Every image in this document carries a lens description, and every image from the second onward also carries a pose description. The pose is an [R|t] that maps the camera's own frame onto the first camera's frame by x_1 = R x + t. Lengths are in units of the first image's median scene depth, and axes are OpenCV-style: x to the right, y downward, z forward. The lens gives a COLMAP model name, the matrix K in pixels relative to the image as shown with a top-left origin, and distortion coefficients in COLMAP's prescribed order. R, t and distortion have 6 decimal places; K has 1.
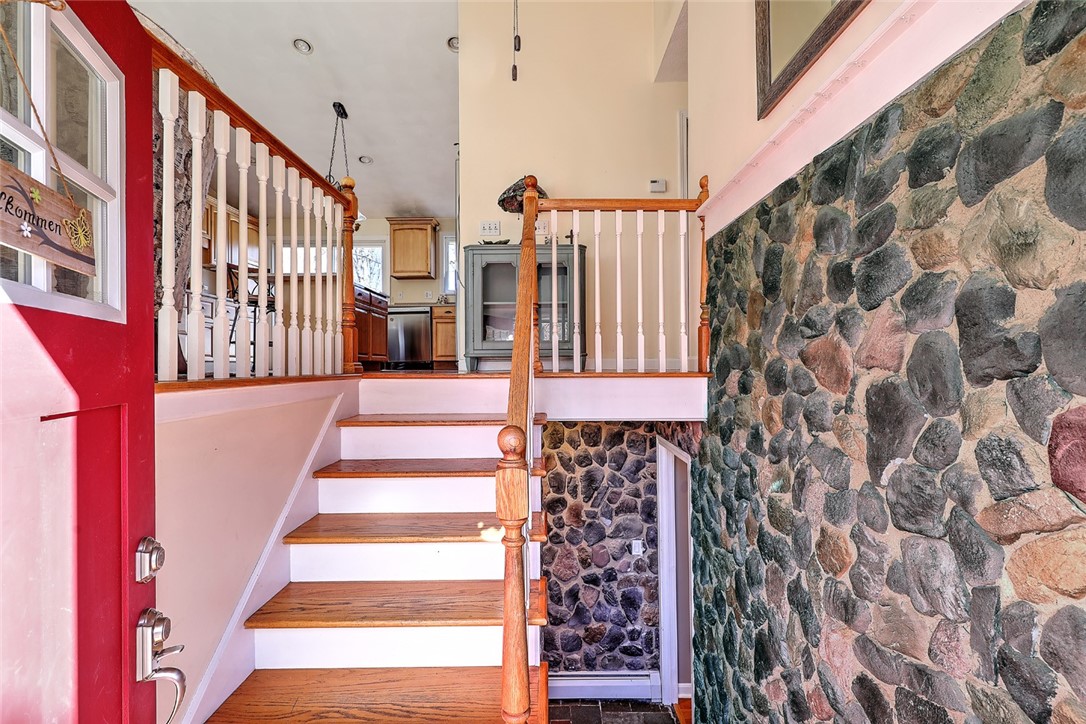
lens RADIAL K [[496.5, 0, 543.1], [0, 496.5, 363.2], [0, 0, 1]] dist [0.003123, 0.000056]
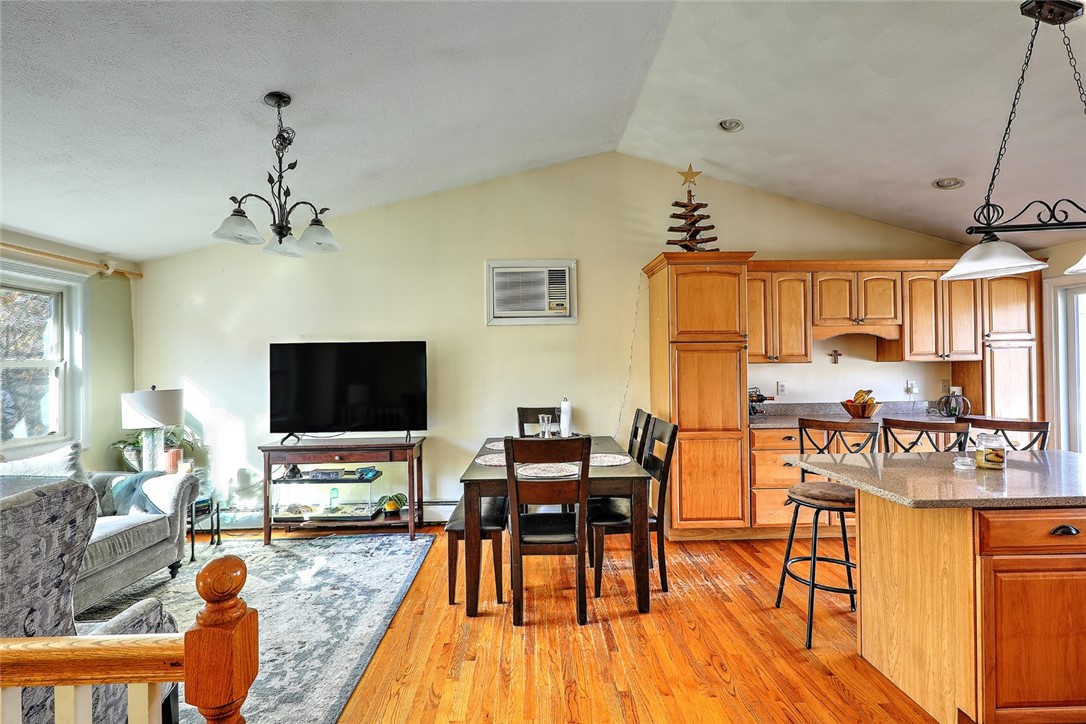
lens RADIAL K [[496.5, 0, 543.1], [0, 496.5, 363.2], [0, 0, 1]] dist [0.003123, 0.000056]
pose [[0.038162, -0.000825, -0.999271, -0.055225], [0.020129, 0.999797, -0.000057, -0.342722], [0.999069, -0.020112, 0.038171, 0.831578]]
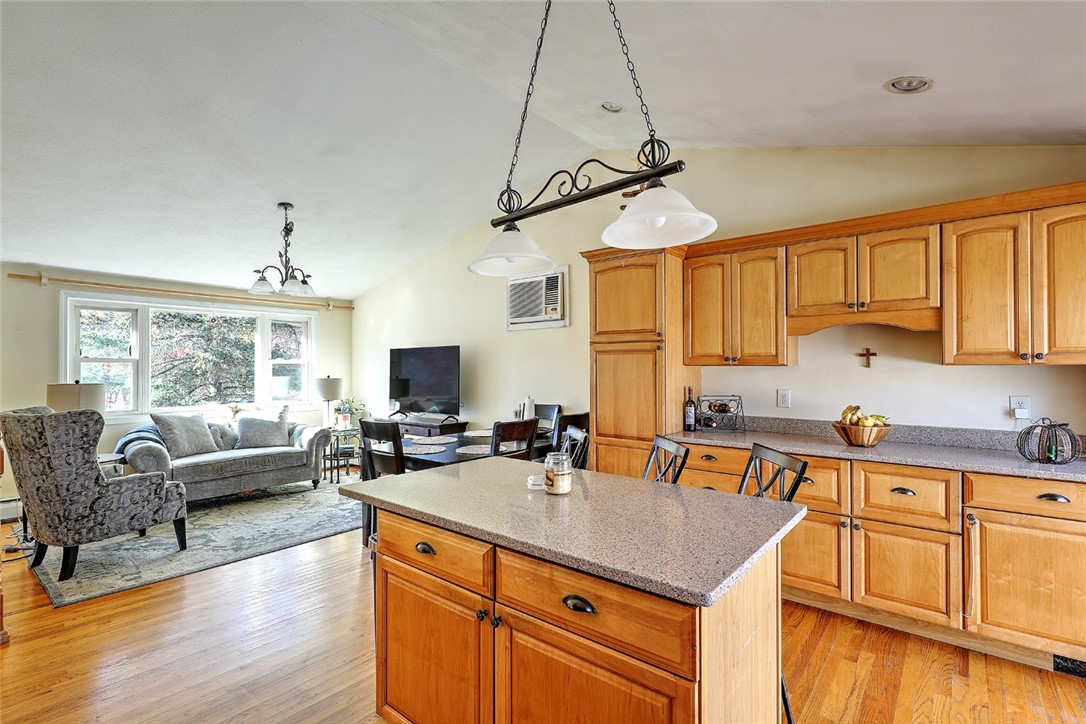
lens RADIAL K [[499.6, 0, 540.7], [0, 499.6, 364.4], [0, 0, 1]] dist [0.003074, 0.000213]
pose [[-0.629525, 0.002692, -0.776975, -0.219347], [0.011380, 0.999919, -0.005756, -0.333981], [0.776897, -0.012466, -0.629505, 1.656547]]
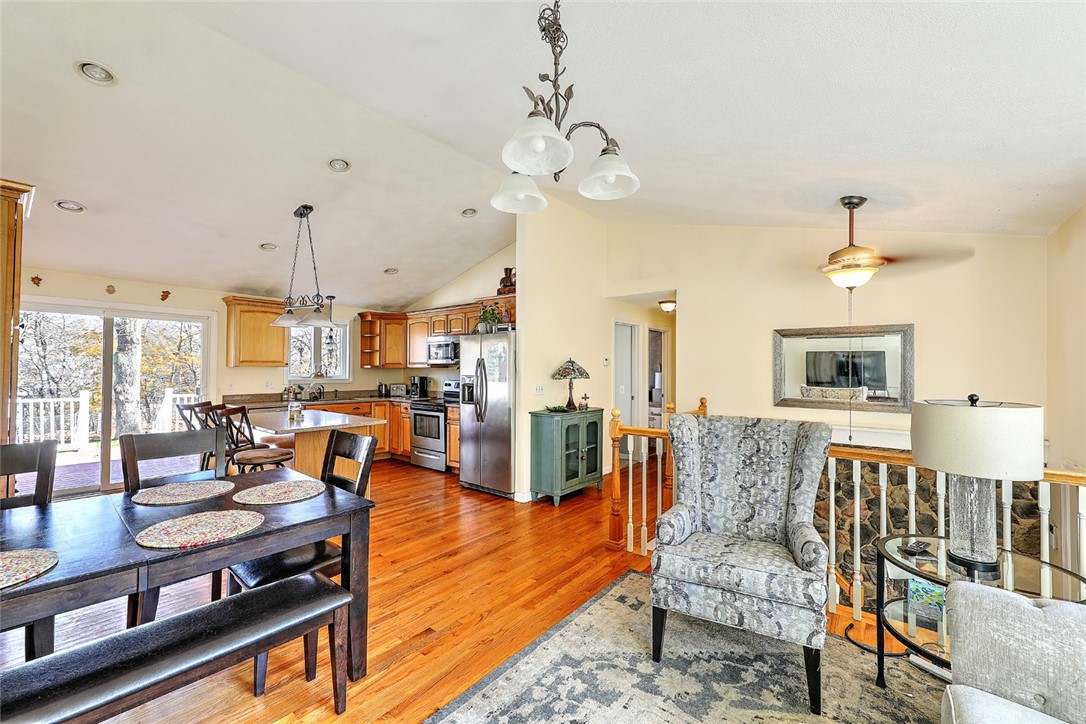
lens RADIAL K [[430.3, 0, 546.3], [0, 430.3, 363.0], [0, 0, 1]] dist [-0.002714, -0.000147]
pose [[0.619184, 0.020909, 0.784967, -1.041106], [-0.015665, 0.999775, -0.014275, -0.337095], [-0.785089, -0.003457, 0.619373, 0.273632]]
